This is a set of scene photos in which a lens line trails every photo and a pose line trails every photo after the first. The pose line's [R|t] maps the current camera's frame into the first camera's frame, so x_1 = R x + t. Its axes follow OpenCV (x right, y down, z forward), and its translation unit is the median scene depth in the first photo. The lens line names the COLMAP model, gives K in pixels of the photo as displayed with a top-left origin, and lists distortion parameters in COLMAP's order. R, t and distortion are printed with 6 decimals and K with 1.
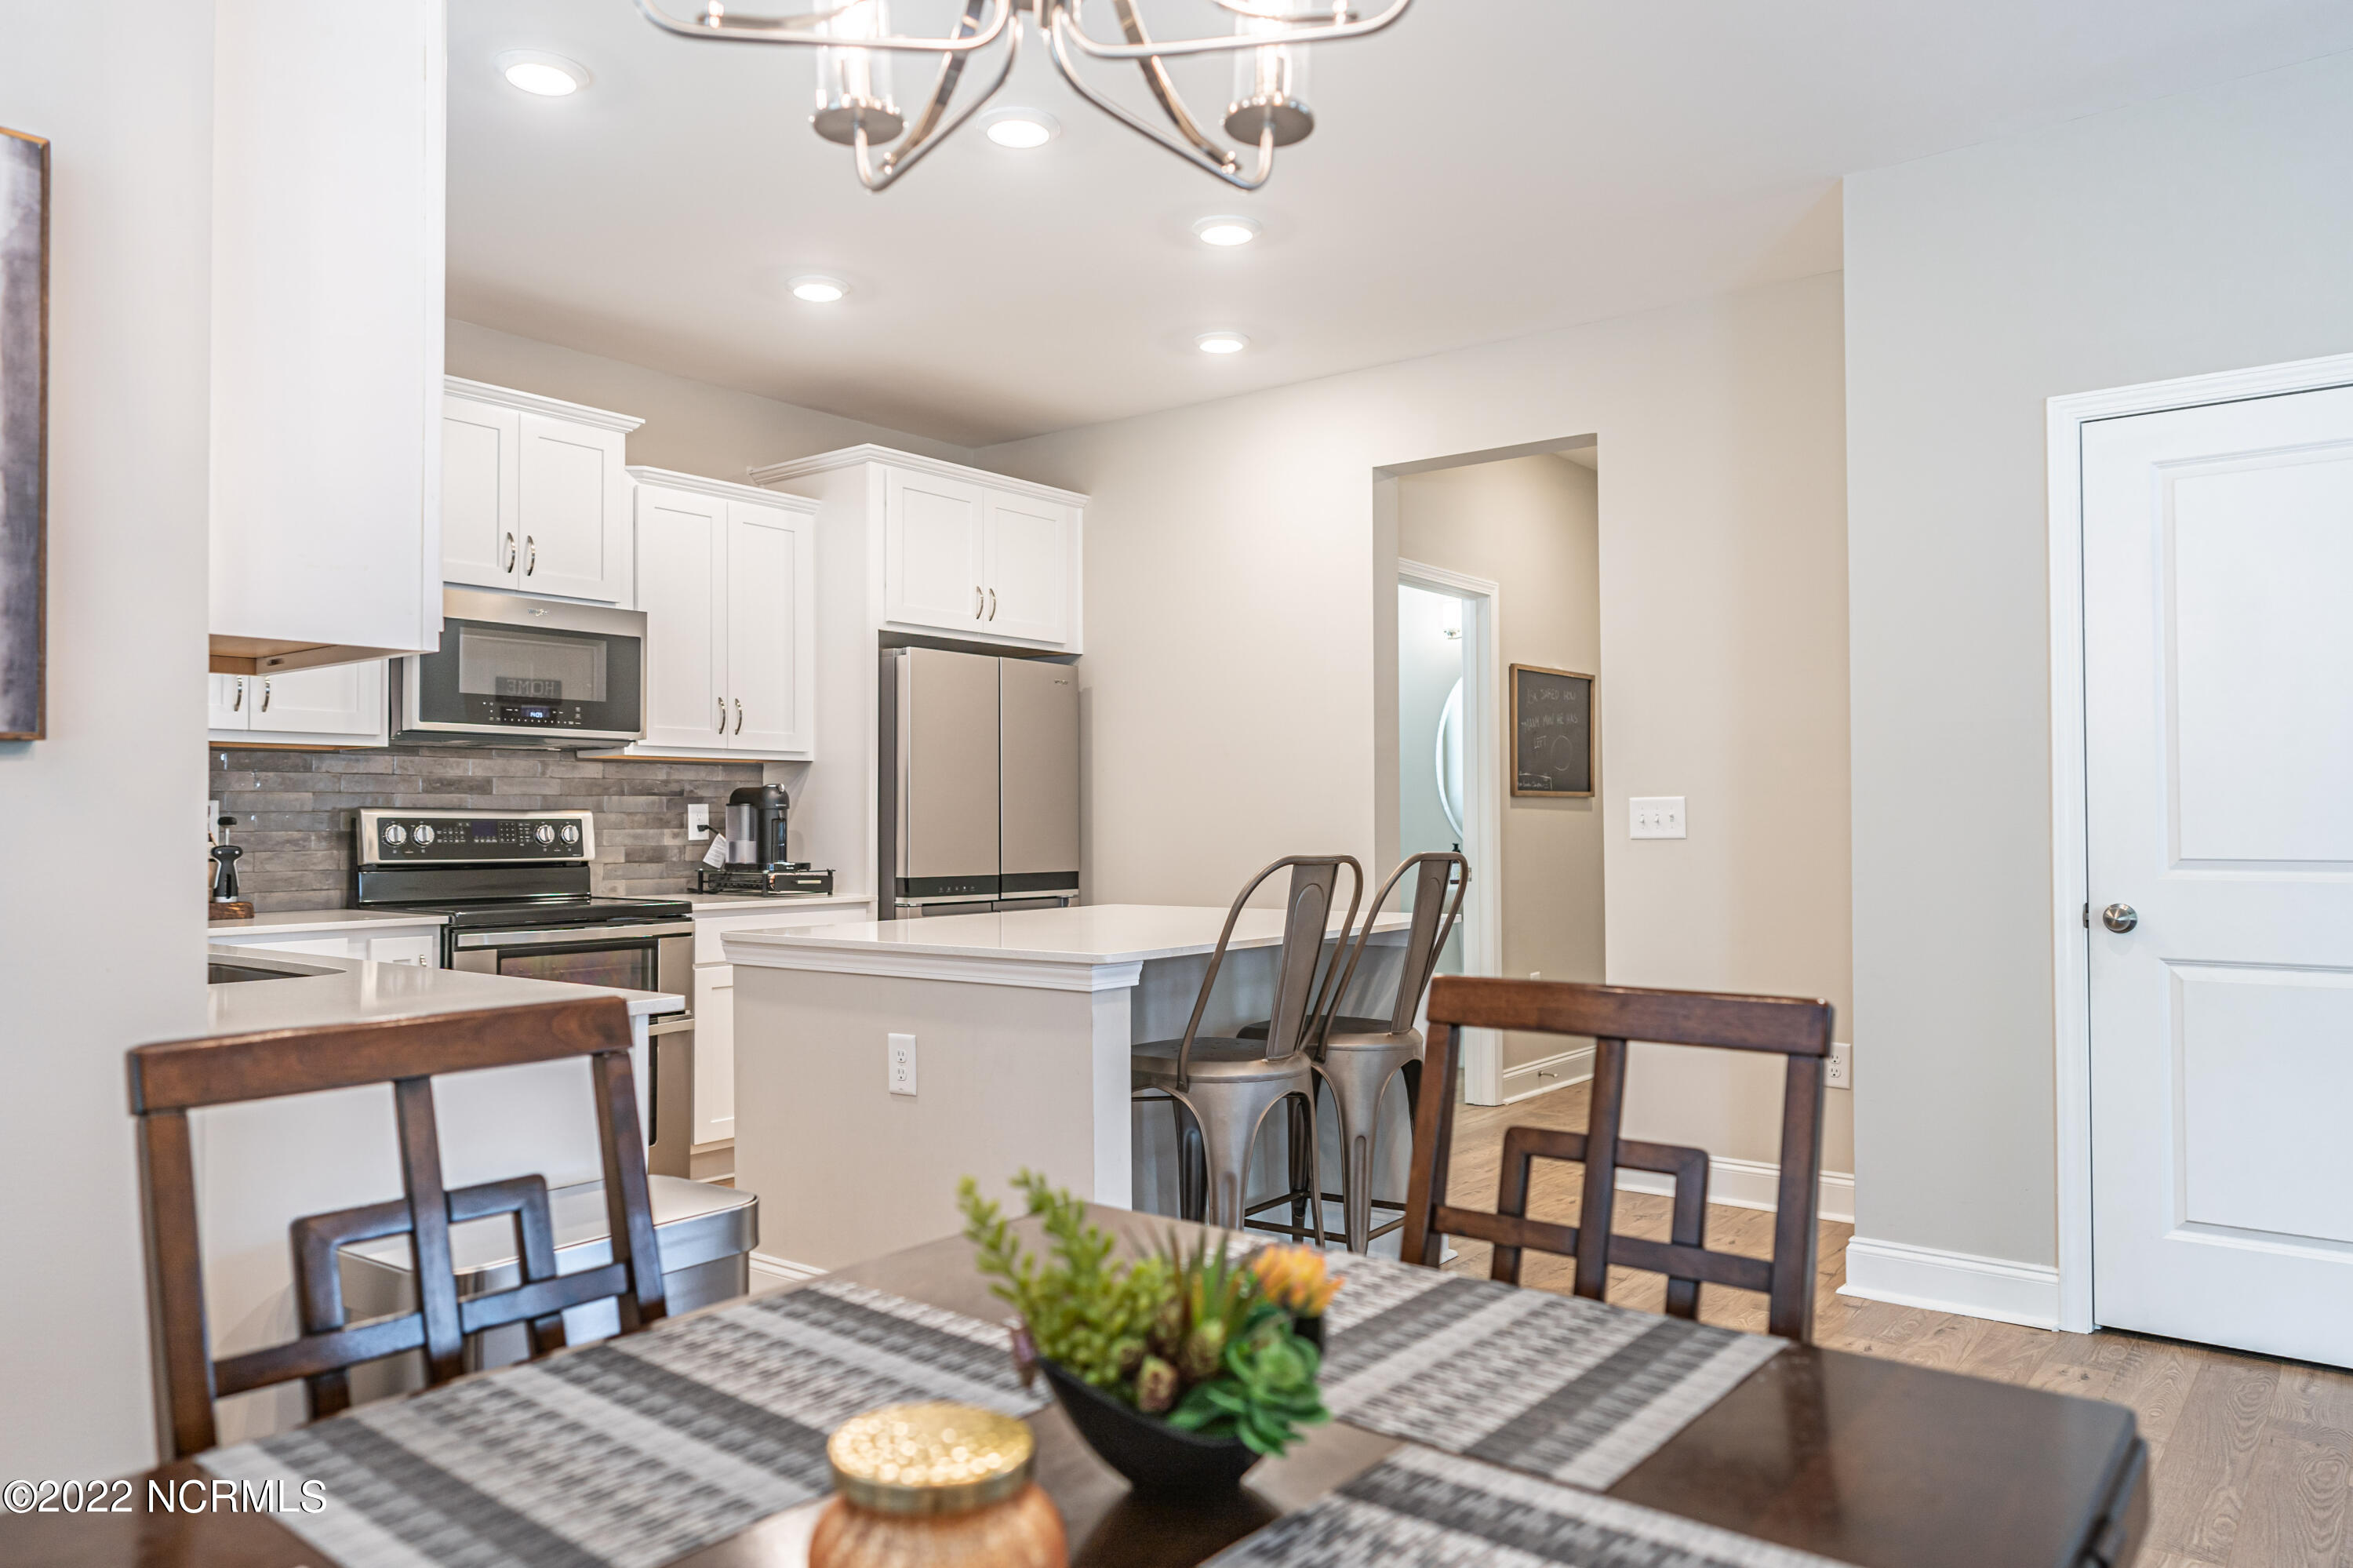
lens RADIAL K [[1564.8, 0, 1166.2], [0, 1564.8, 782.5], [0, 0, 1]] dist [0.003437, 0.002766]
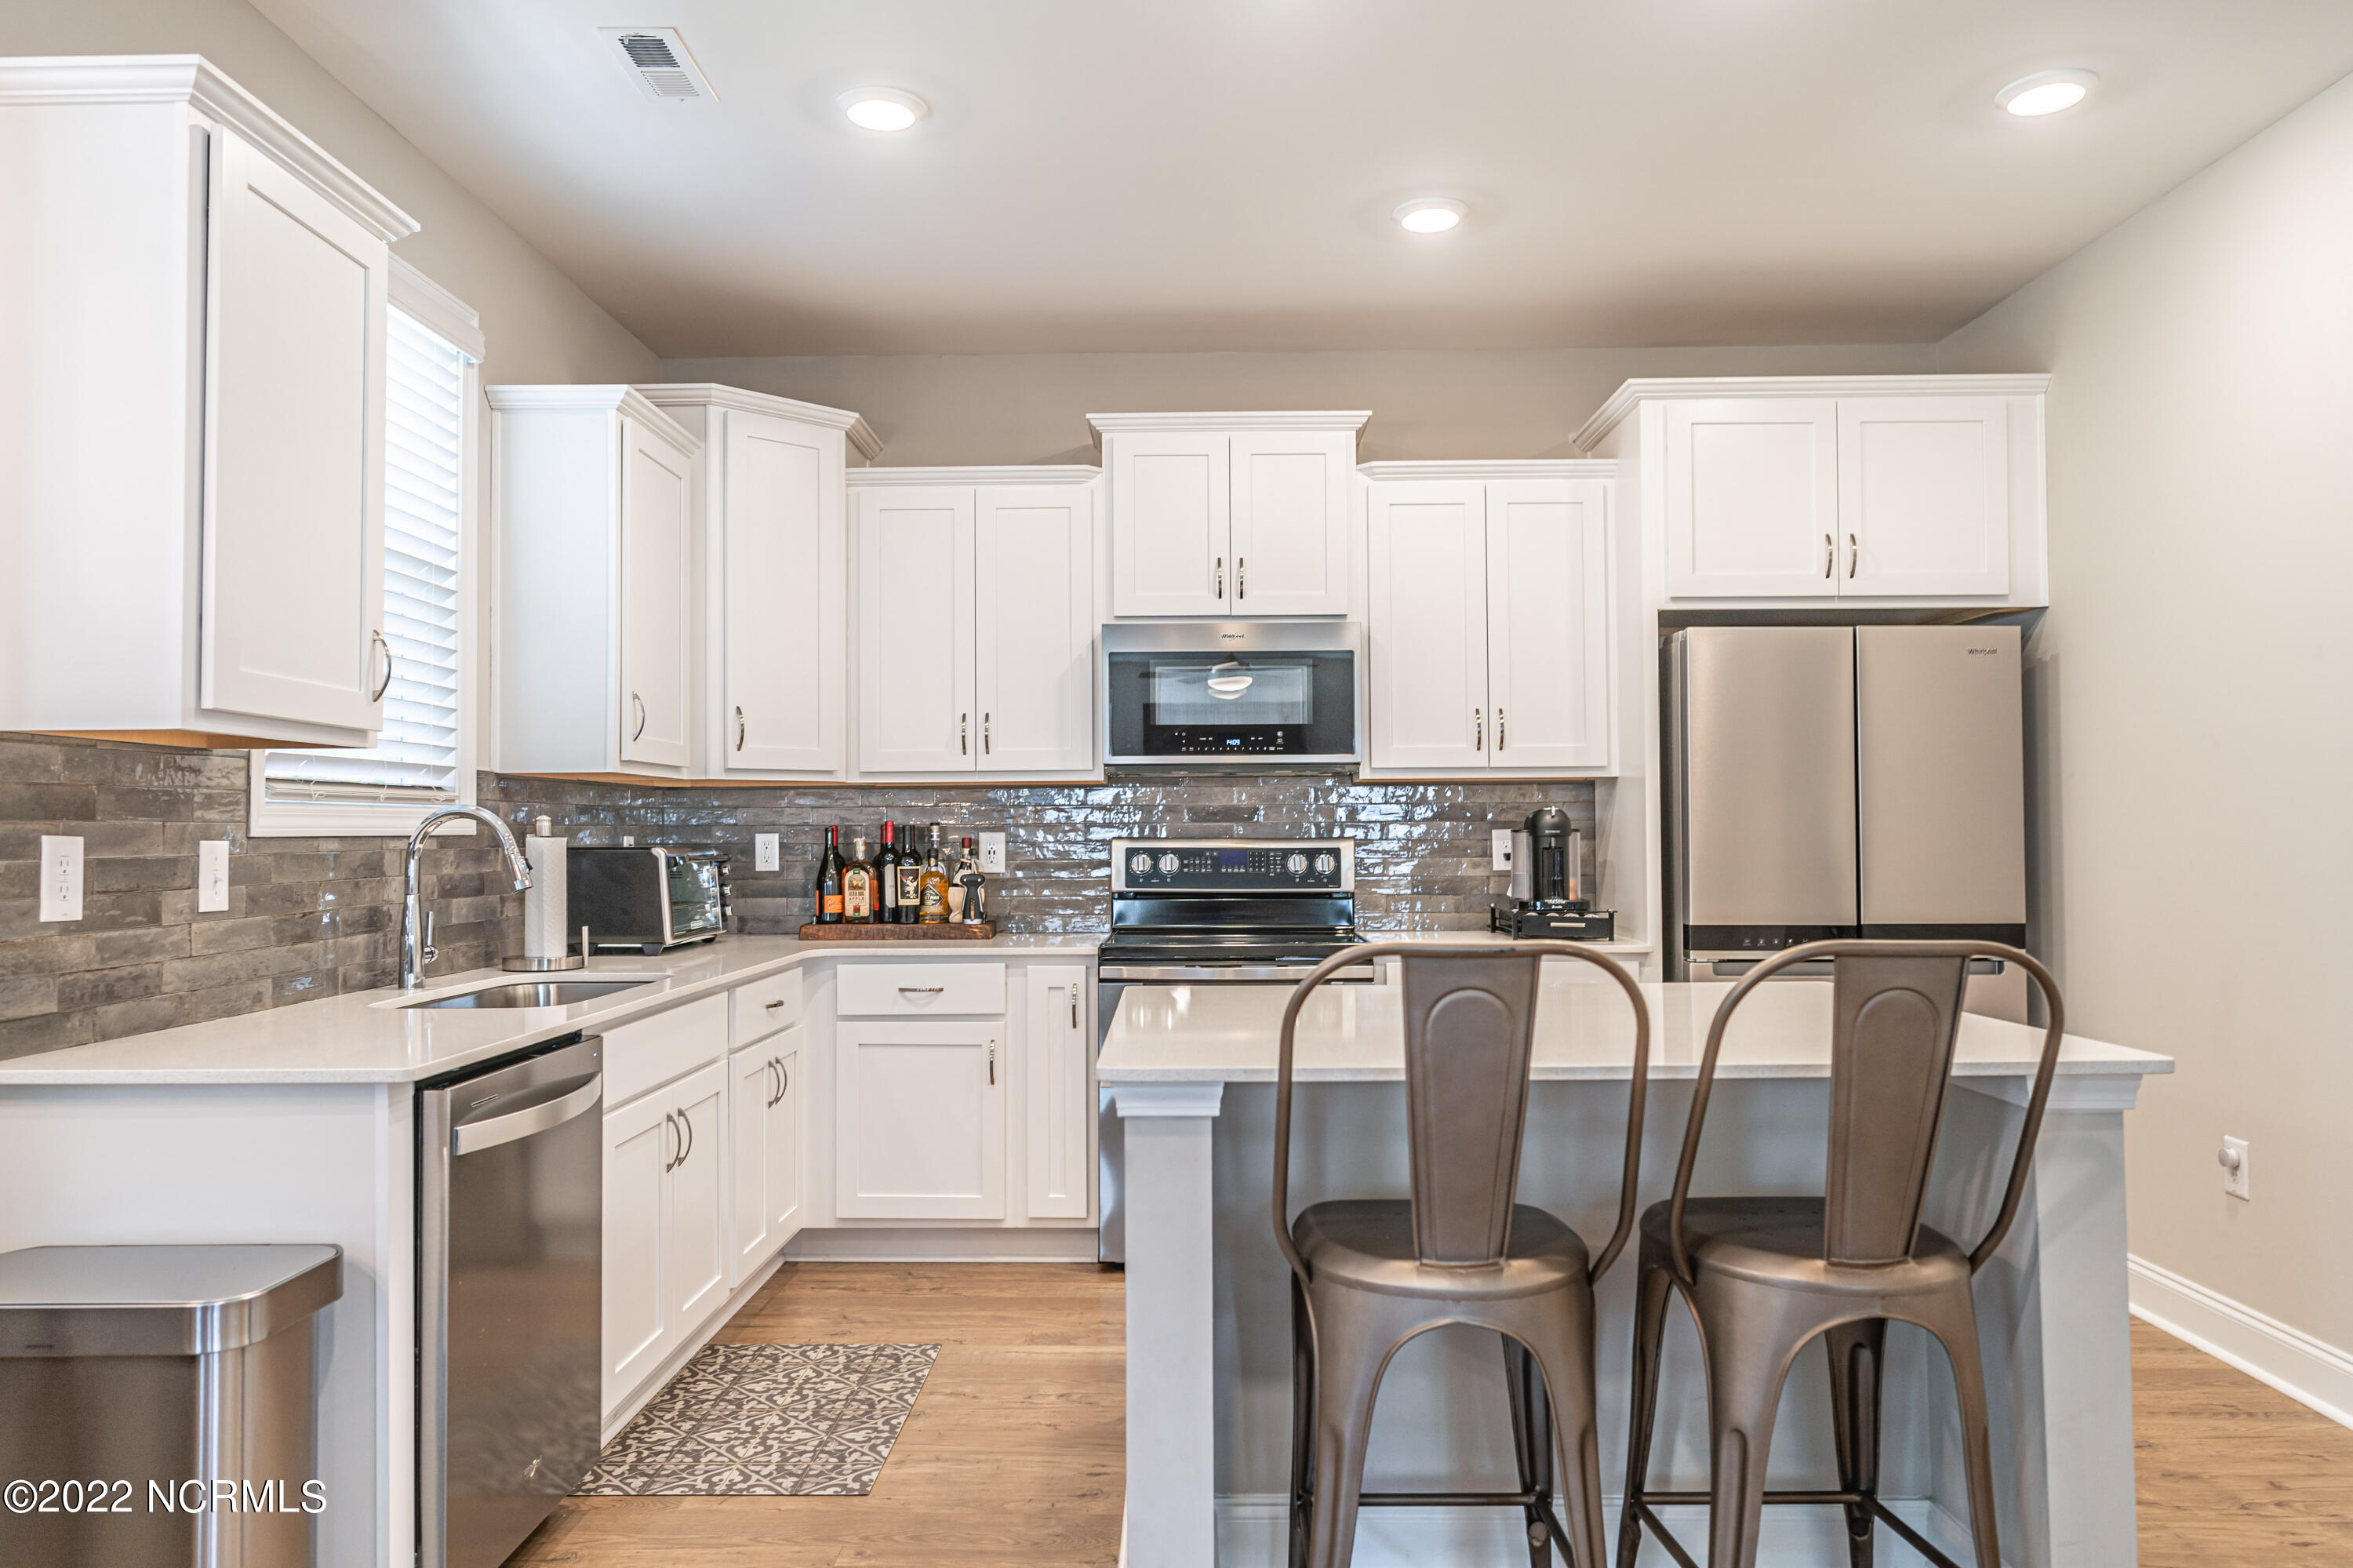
lens RADIAL K [[1564.8, 0, 1178.5], [0, 1564.8, 806.2], [0, 0, 1]] dist [0.003437, 0.002766]
pose [[0.617117, -0.014506, -0.786738, 0.311906], [0.022791, 0.999740, -0.000556, -0.003543], [0.786541, -0.017588, 0.617287, 0.346439]]
